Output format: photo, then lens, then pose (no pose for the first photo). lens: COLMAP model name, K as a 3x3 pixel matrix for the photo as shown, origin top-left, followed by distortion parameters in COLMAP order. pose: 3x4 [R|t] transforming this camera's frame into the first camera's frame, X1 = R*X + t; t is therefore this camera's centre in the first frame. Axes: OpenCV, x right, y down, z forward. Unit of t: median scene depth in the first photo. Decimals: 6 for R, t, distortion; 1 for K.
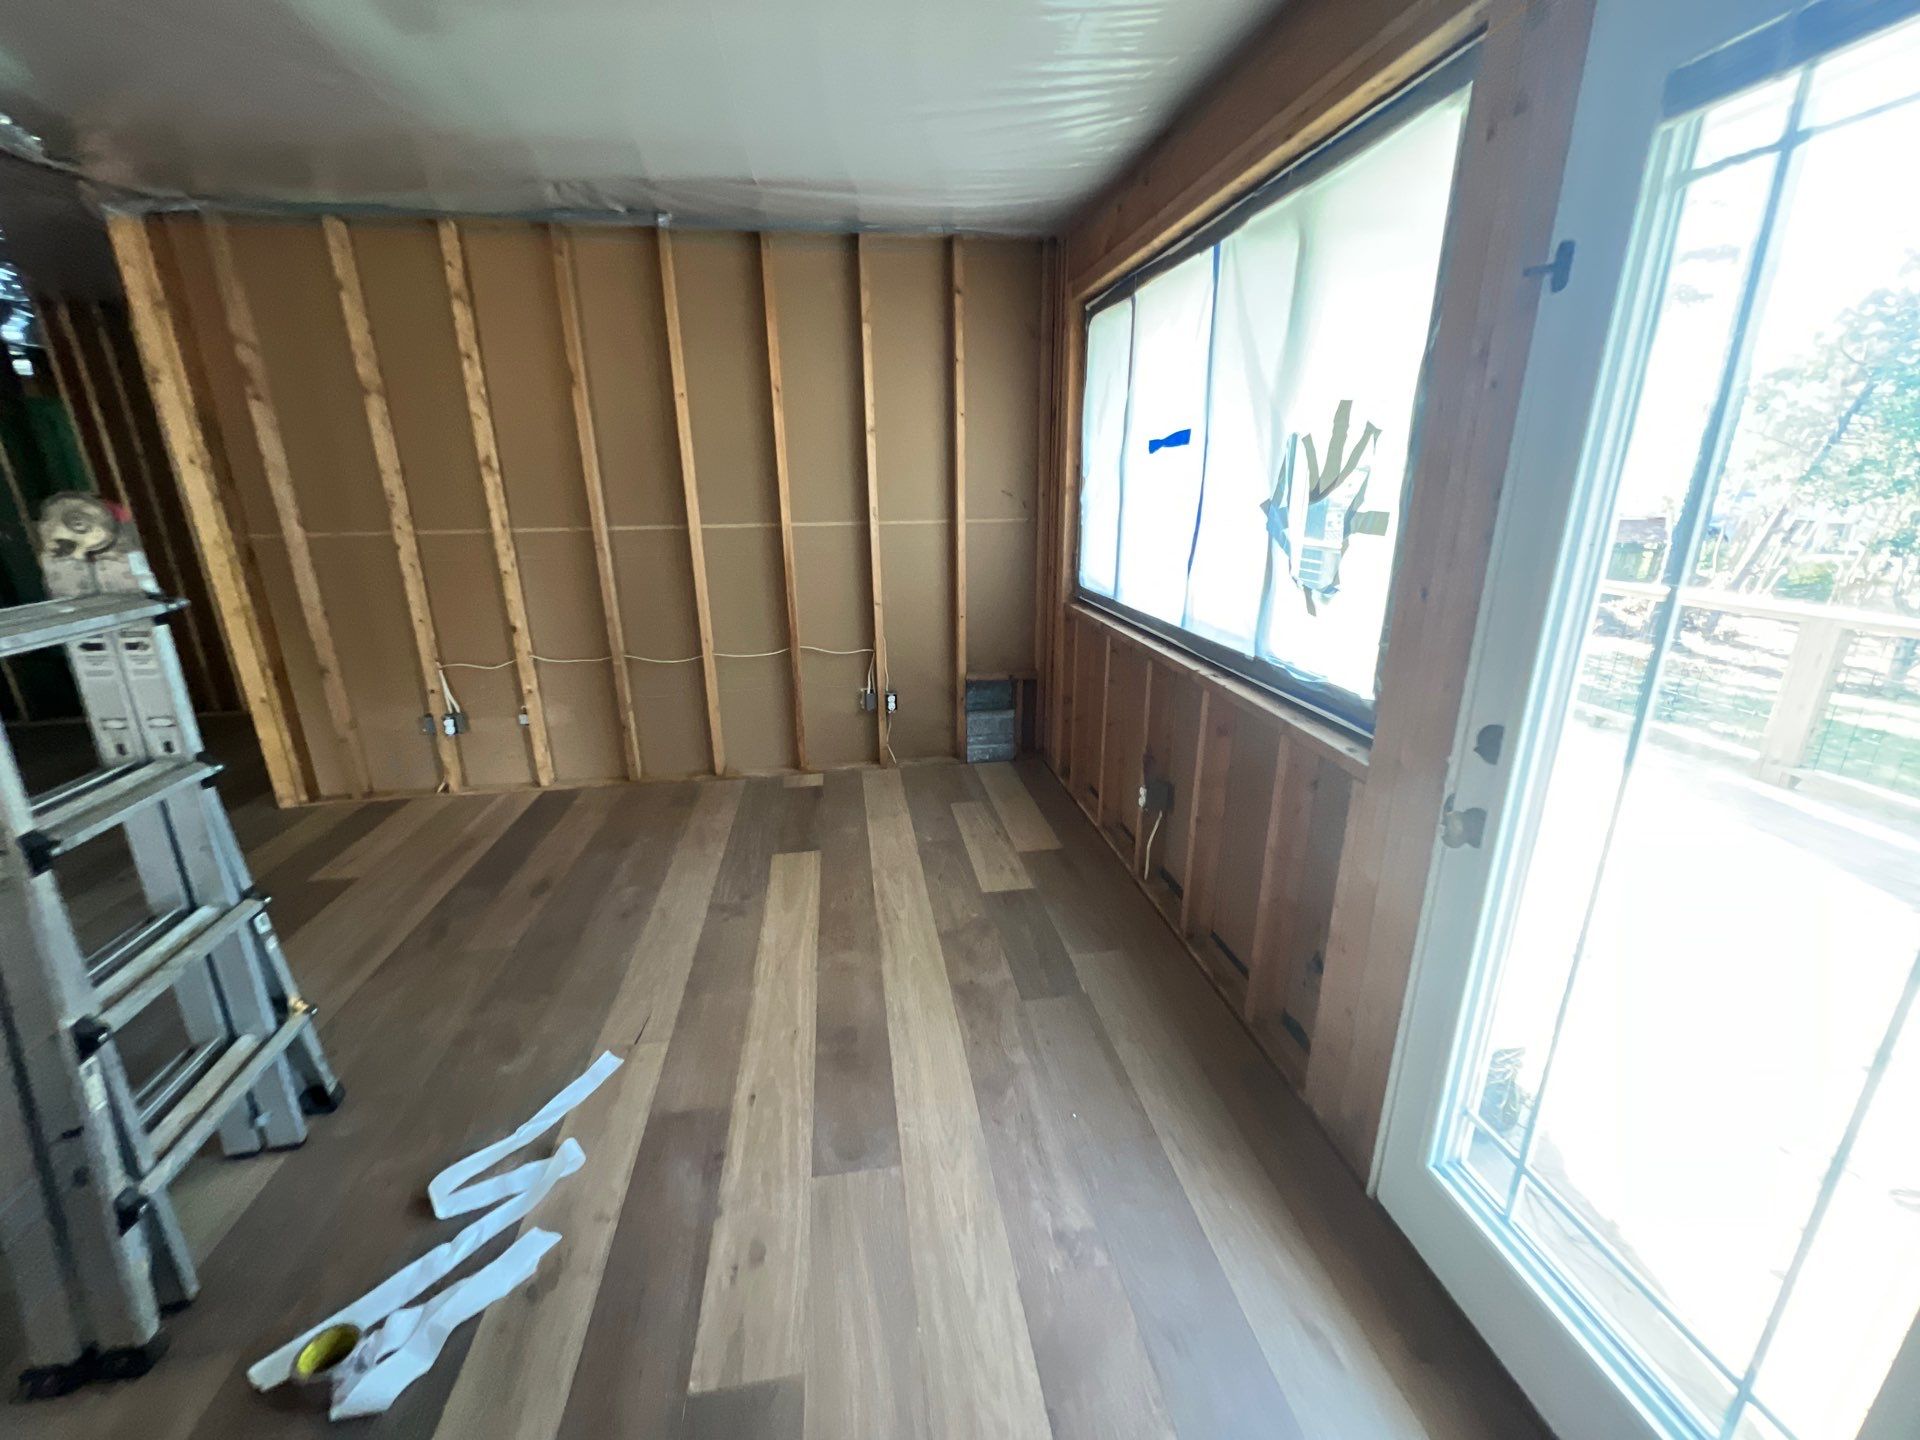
lens RADIAL K [[773.0, 0, 966.4], [0, 773.0, 723.5], [0, 0, 1]] dist [-0.005674, 0.000955]
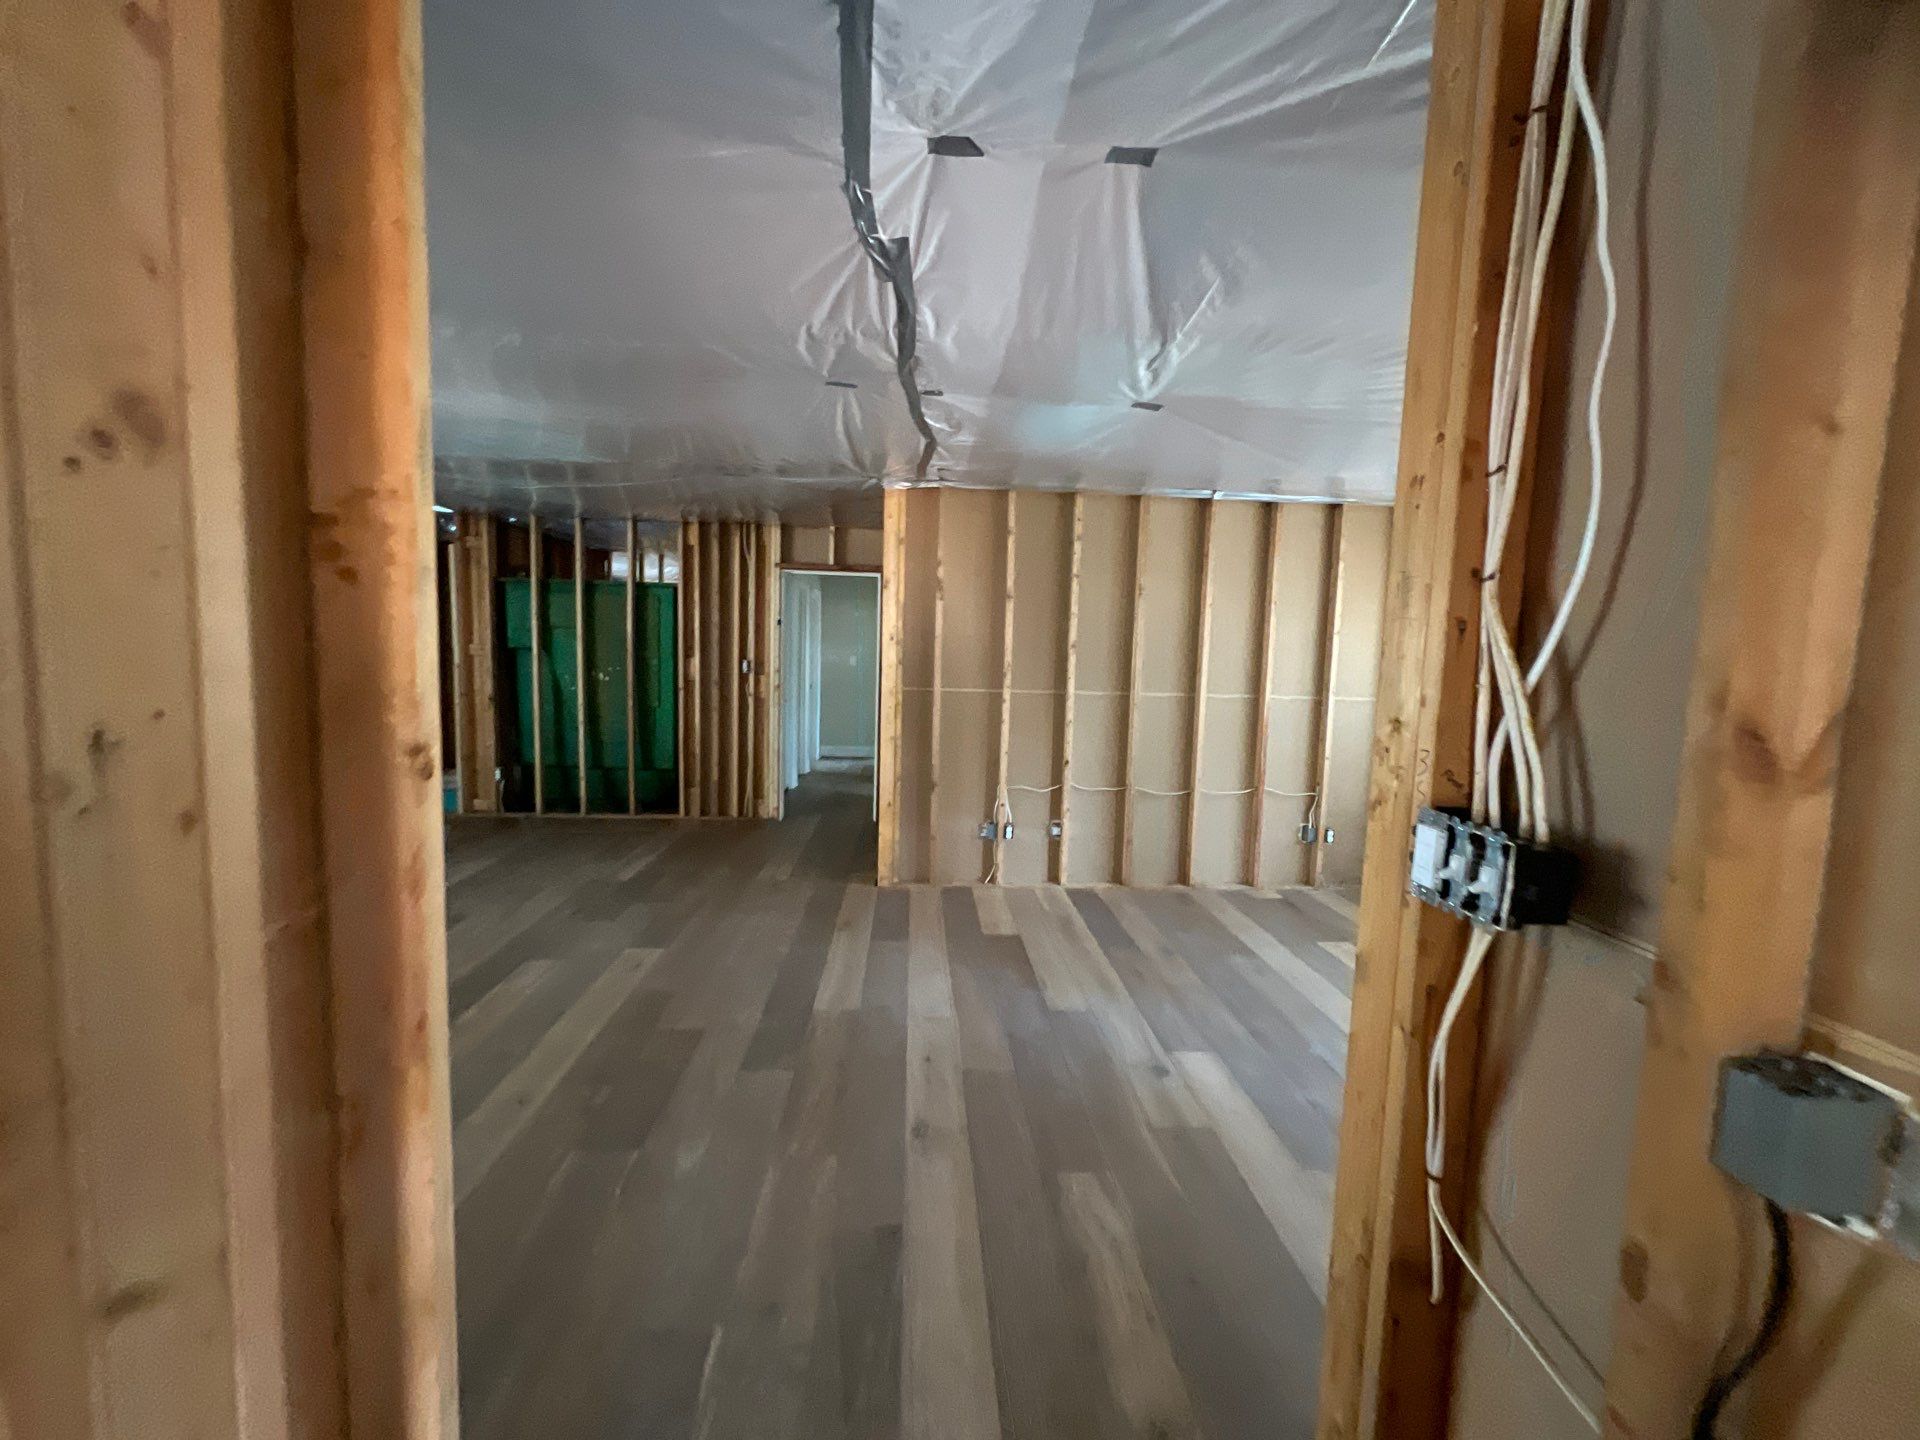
lens RADIAL K [[773.0, 0, 955.0], [0, 773.0, 719.9], [0, 0, 1]] dist [-0.005674, 0.000955]
pose [[0.994061, 0.047179, -0.098063, -0.625061], [-0.067180, 0.974971, -0.211939, 0.101371], [0.085609, 0.217268, 0.972350, -0.341238]]
